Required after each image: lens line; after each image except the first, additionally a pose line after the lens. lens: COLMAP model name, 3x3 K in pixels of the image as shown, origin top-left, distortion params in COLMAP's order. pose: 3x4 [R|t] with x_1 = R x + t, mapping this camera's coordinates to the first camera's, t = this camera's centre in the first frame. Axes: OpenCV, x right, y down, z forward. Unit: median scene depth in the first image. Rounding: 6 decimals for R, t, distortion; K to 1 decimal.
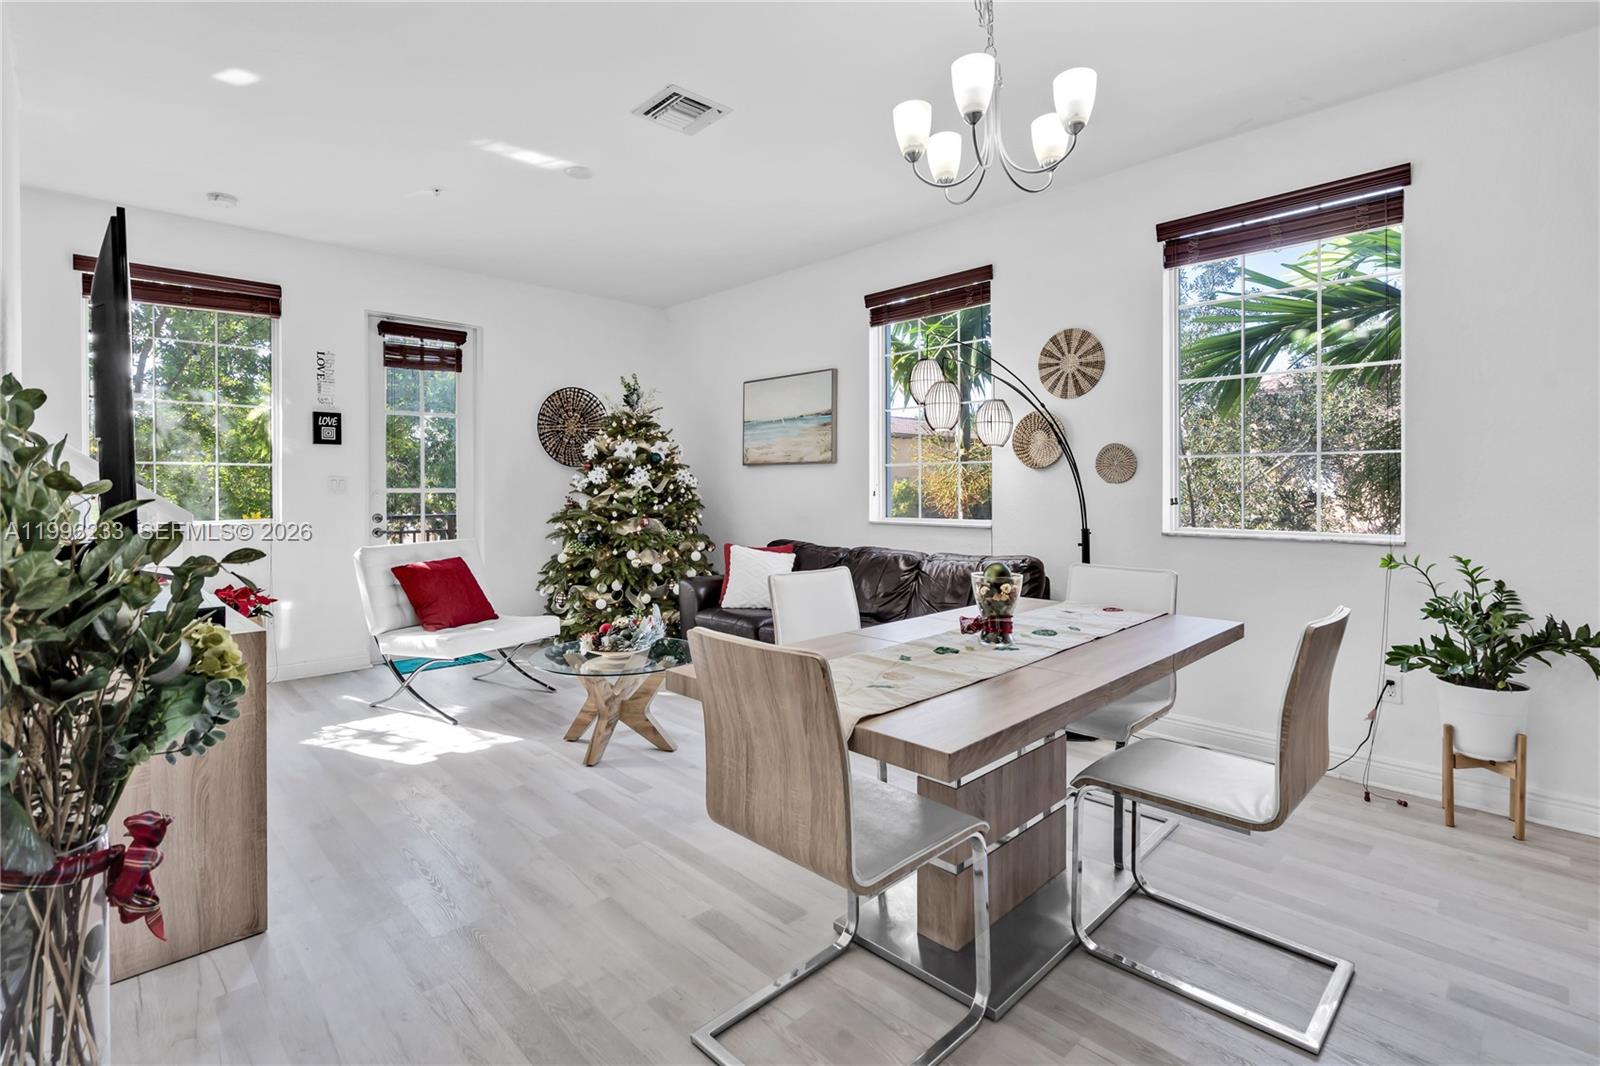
lens RADIAL K [[759.3, 0, 794.2], [0, 759.3, 497.9], [0, 0, 1]] dist [-0.001398, 0.000222]
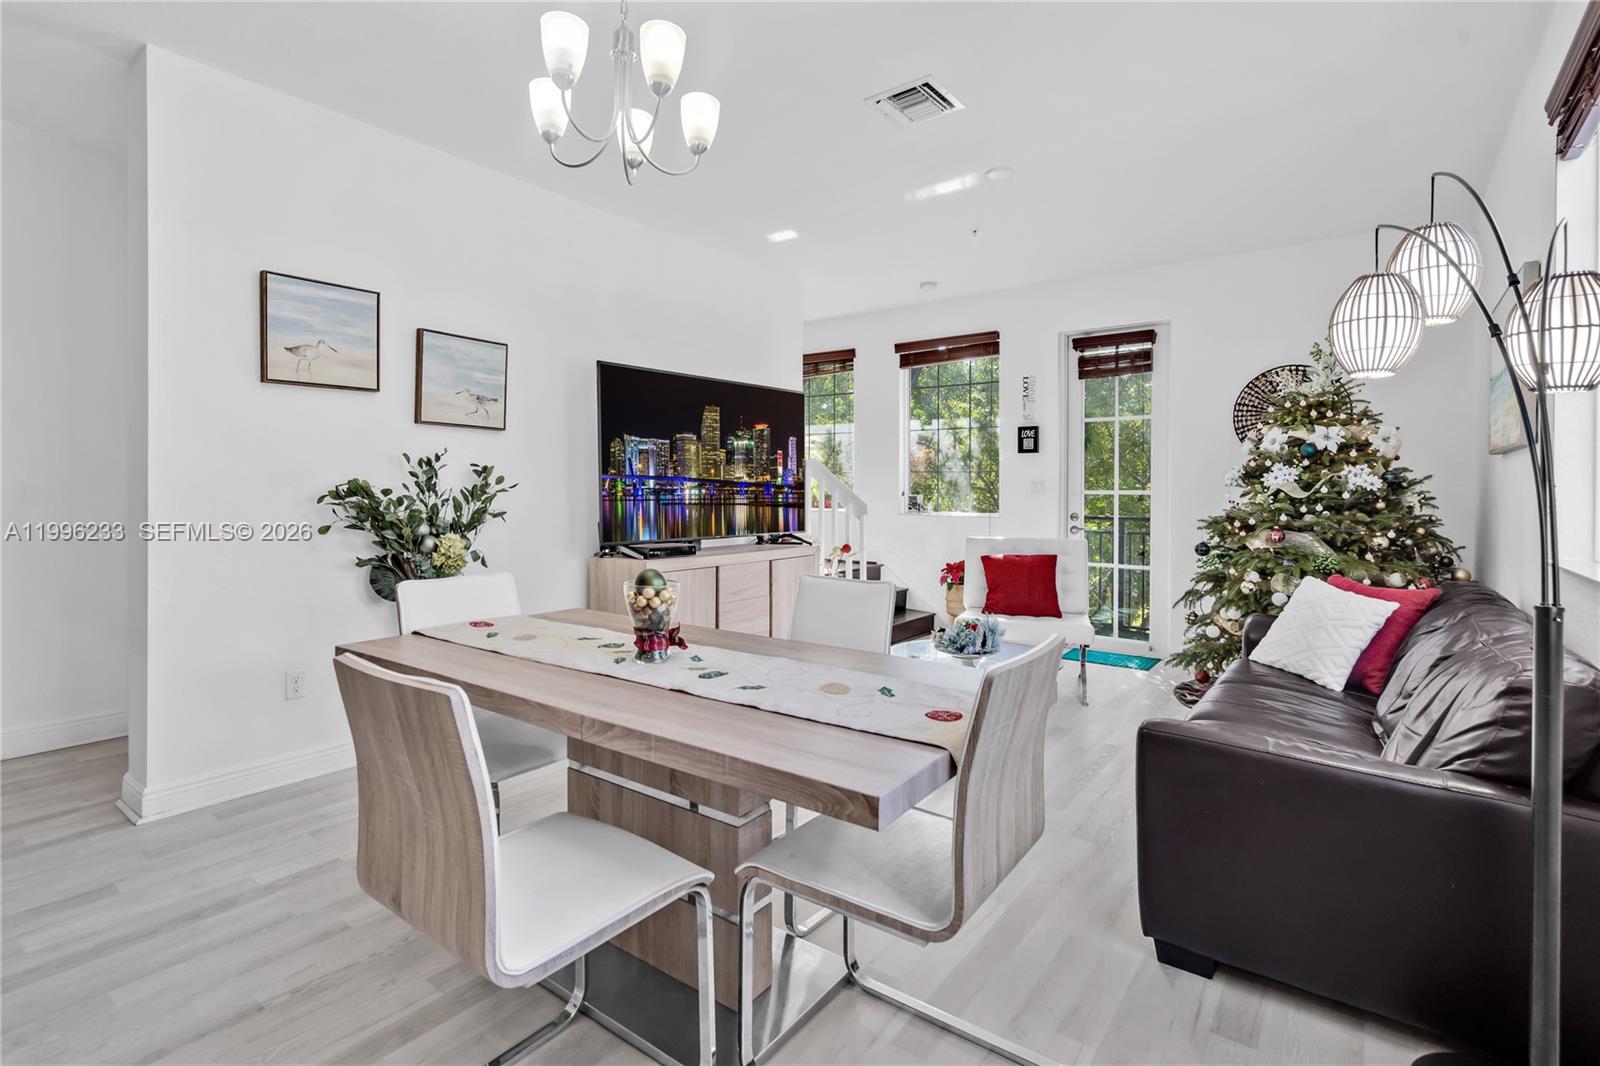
lens RADIAL K [[759.3, 0, 794.2], [0, 759.3, 497.9], [0, 0, 1]] dist [-0.001398, 0.000222]
pose [[0.162748, 0.013406, -0.986577, 0.487115], [-0.021670, 0.999715, 0.010009, -0.003504], [0.986430, 0.019750, 0.162992, 0.420764]]
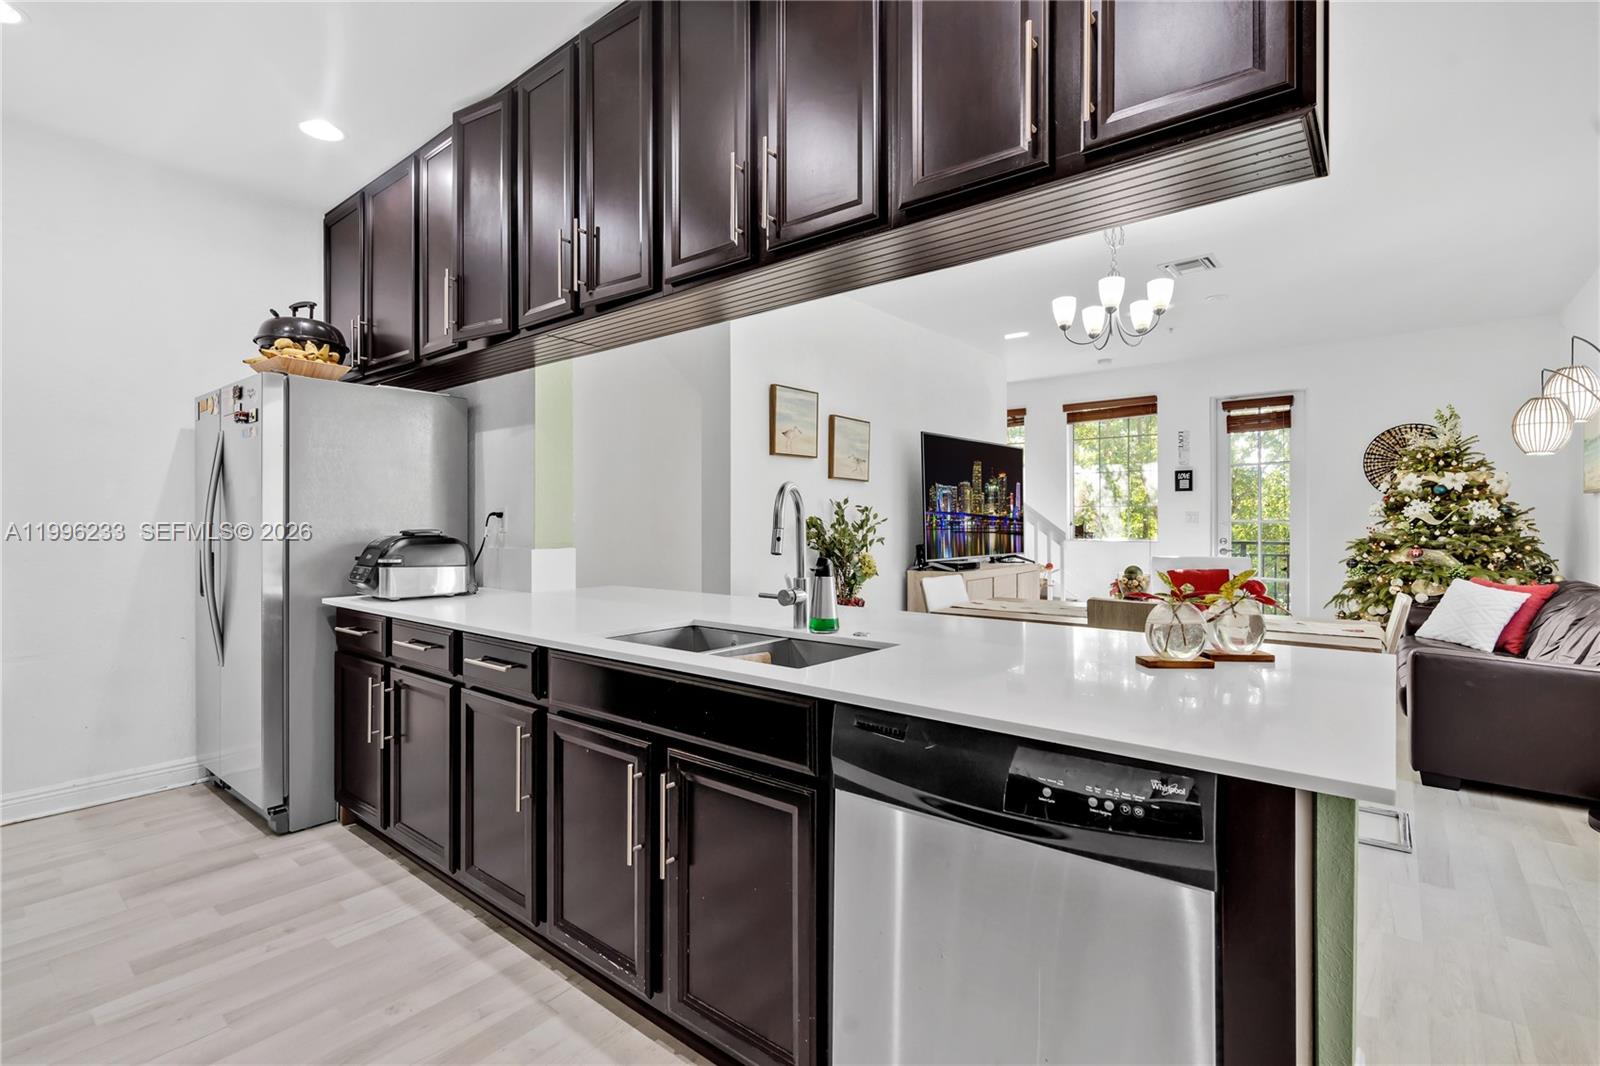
lens RADIAL K [[735.7, 0, 783.2], [0, 735.7, 522.5], [0, 0, 1]] dist [-0.000731, -0.000973]
pose [[0.118526, 0.003132, -0.992946, 0.724869], [-0.014637, 0.999892, 0.001407, 0.001973], [0.992843, 0.014367, 0.118559, 0.023445]]
